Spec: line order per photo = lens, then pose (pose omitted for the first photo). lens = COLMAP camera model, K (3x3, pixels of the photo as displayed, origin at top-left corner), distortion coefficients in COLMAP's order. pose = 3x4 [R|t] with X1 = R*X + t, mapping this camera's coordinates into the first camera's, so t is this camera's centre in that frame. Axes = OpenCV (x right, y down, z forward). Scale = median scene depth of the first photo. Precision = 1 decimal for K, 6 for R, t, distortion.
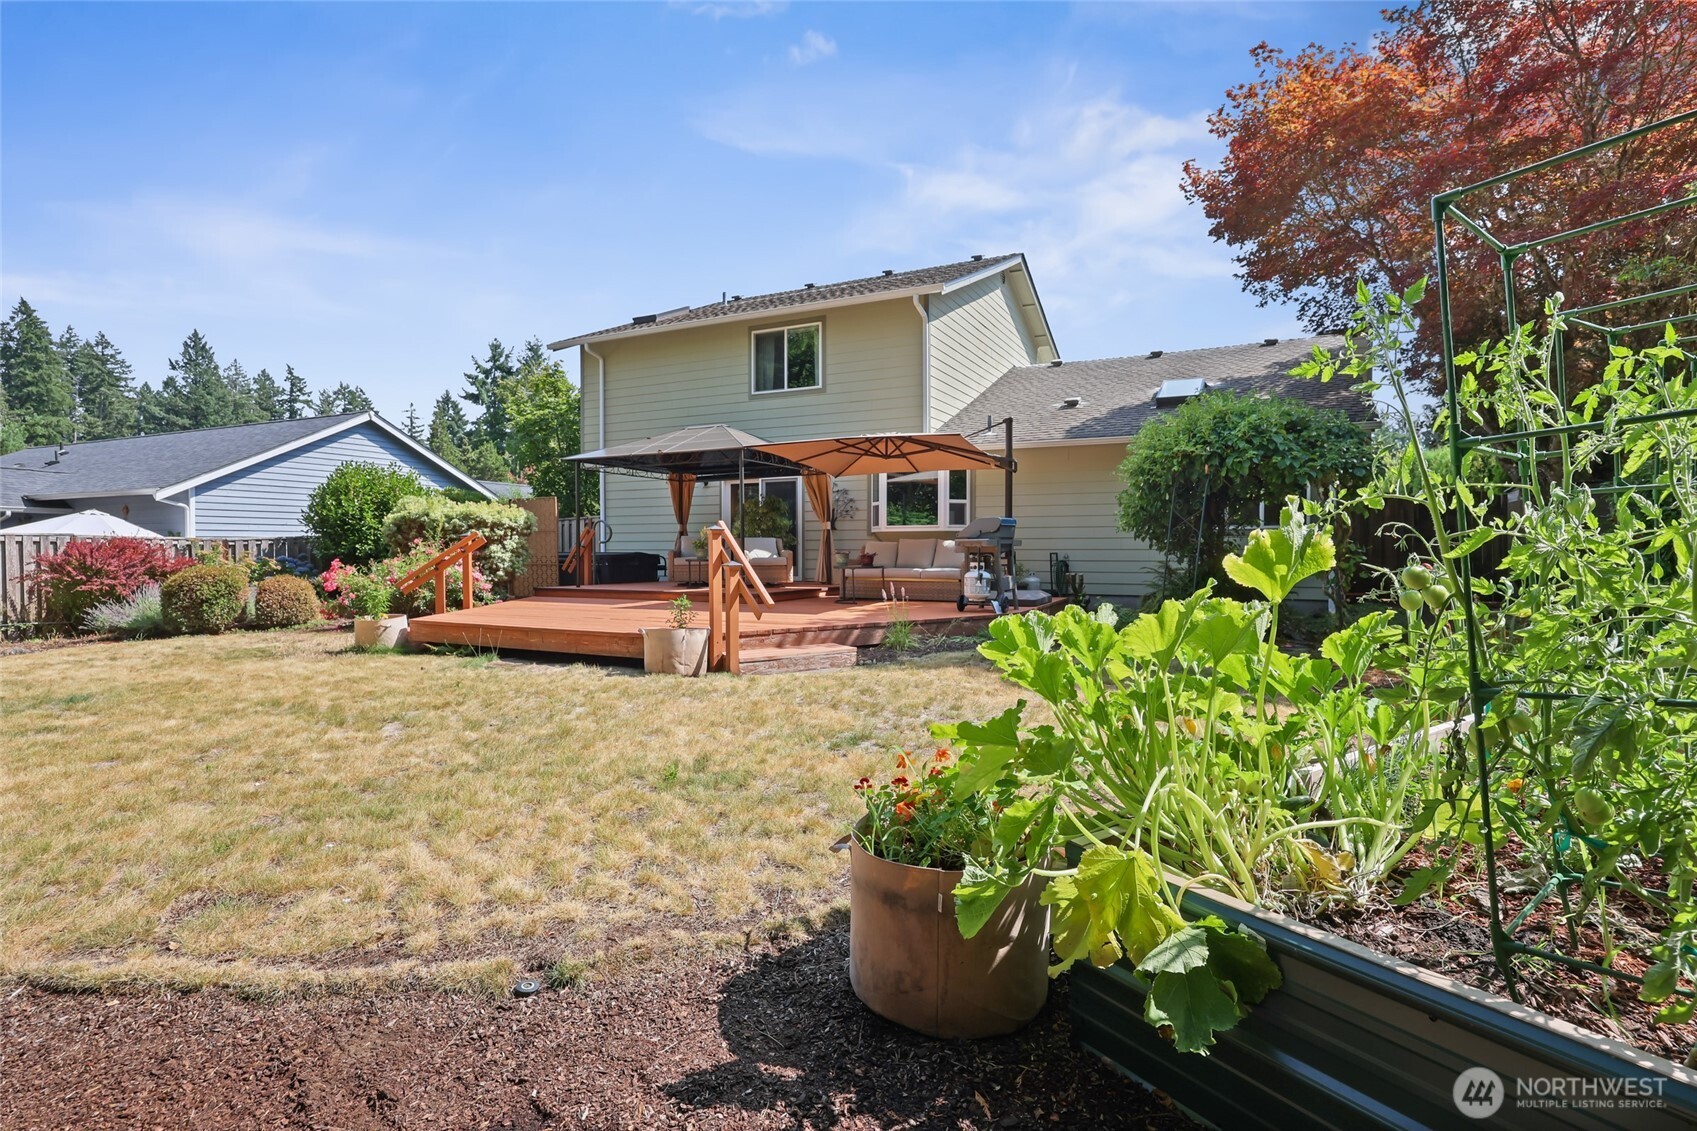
lens RADIAL K [[816.4, 0, 849.8], [0, 816.4, 562.3], [0, 0, 1]] dist [-0.001435, 0.000547]
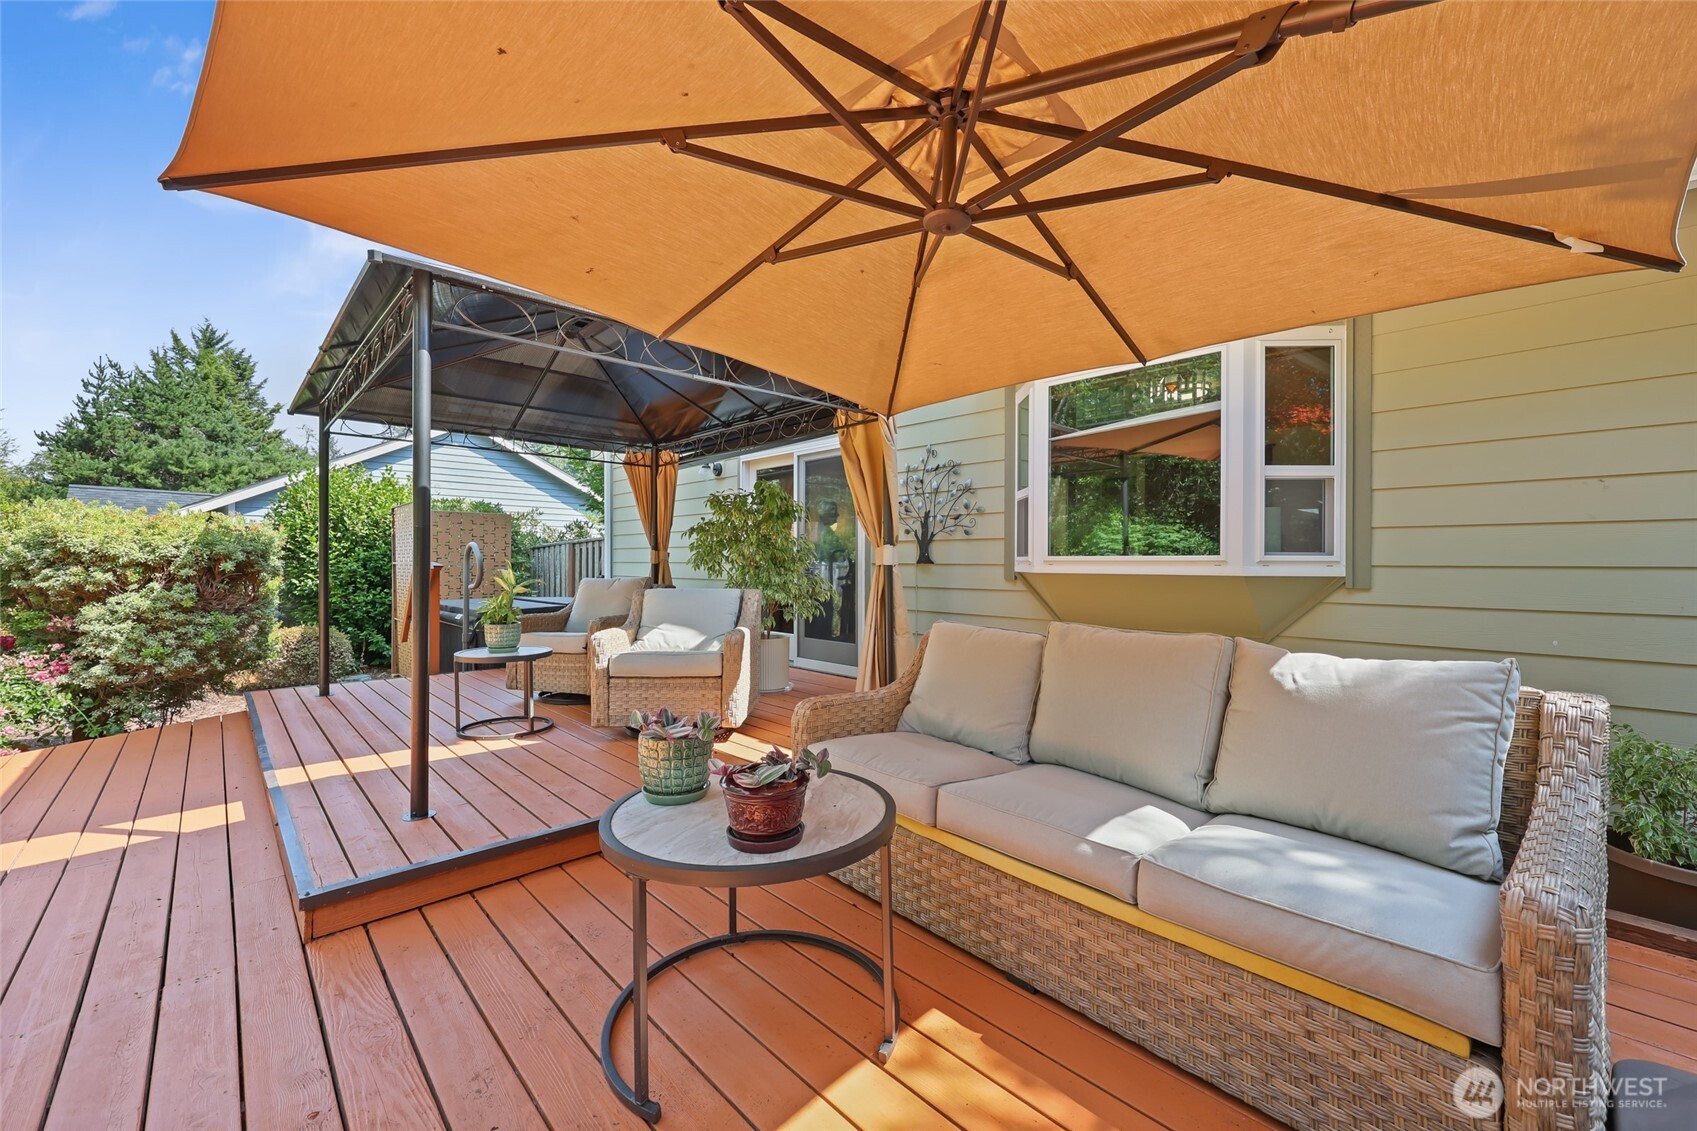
lens RADIAL K [[688.5, 0, 844.7], [0, 688.5, 560.9], [0, 0, 1]] dist [0.001256, 0.000054]
pose [[0.940292, 0.002972, -0.340355, 0.060409], [-0.008076, 0.999875, -0.013581, -0.037208], [0.340272, 0.015519, 0.940199, 0.681127]]
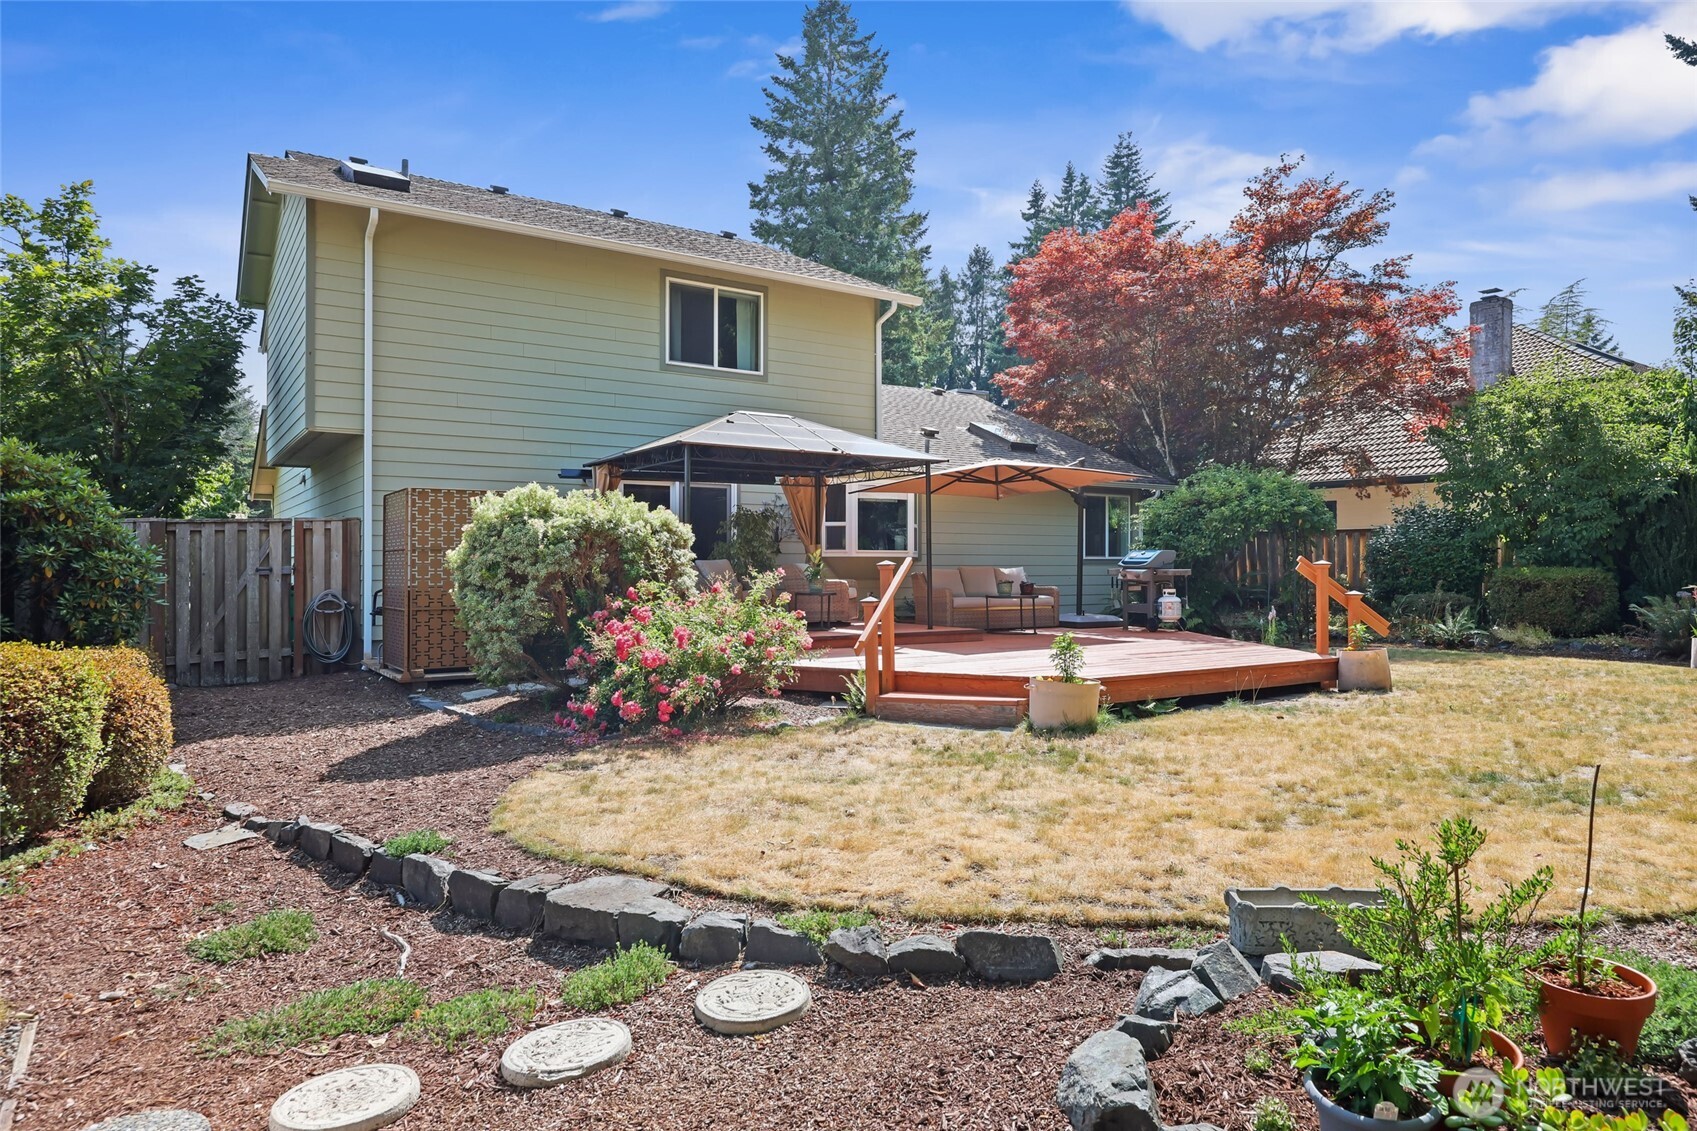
lens RADIAL K [[1053.9, 0, 842.6], [0, 1053.9, 562.0], [0, 0, 1]] dist [0.007988, 0.002935]
pose [[0.496827, 0.003603, 0.867842, -0.906023], [0.012458, 0.999859, -0.011282, -0.017603], [-0.867760, 0.016417, 0.496712, 0.425894]]
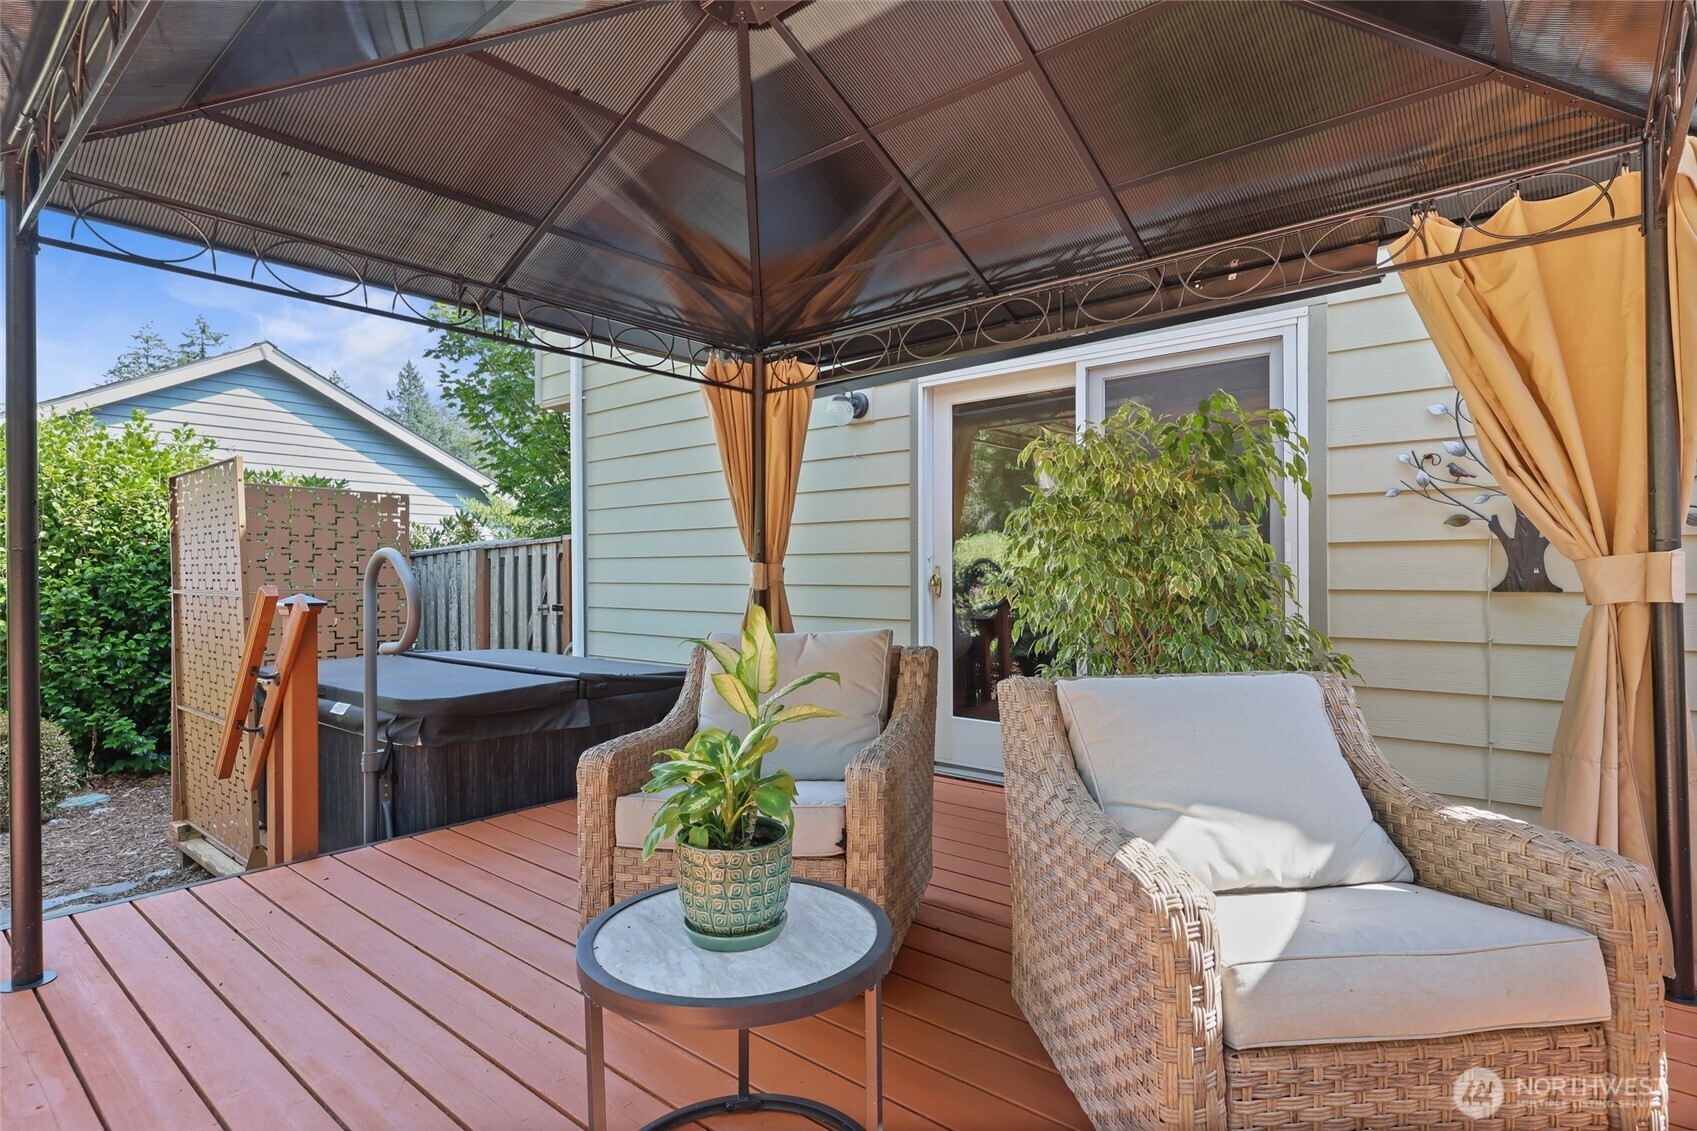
lens RADIAL K [[877.3, 0, 851.2], [0, 877.3, 570.3], [0, 0, 1]] dist [-0.000835, -0.000344]
pose [[0.974681, -0.003016, -0.223579, -0.127095], [-0.000295, 0.999891, -0.014772, -0.042815], [0.223600, 0.014464, 0.974574, 0.798828]]
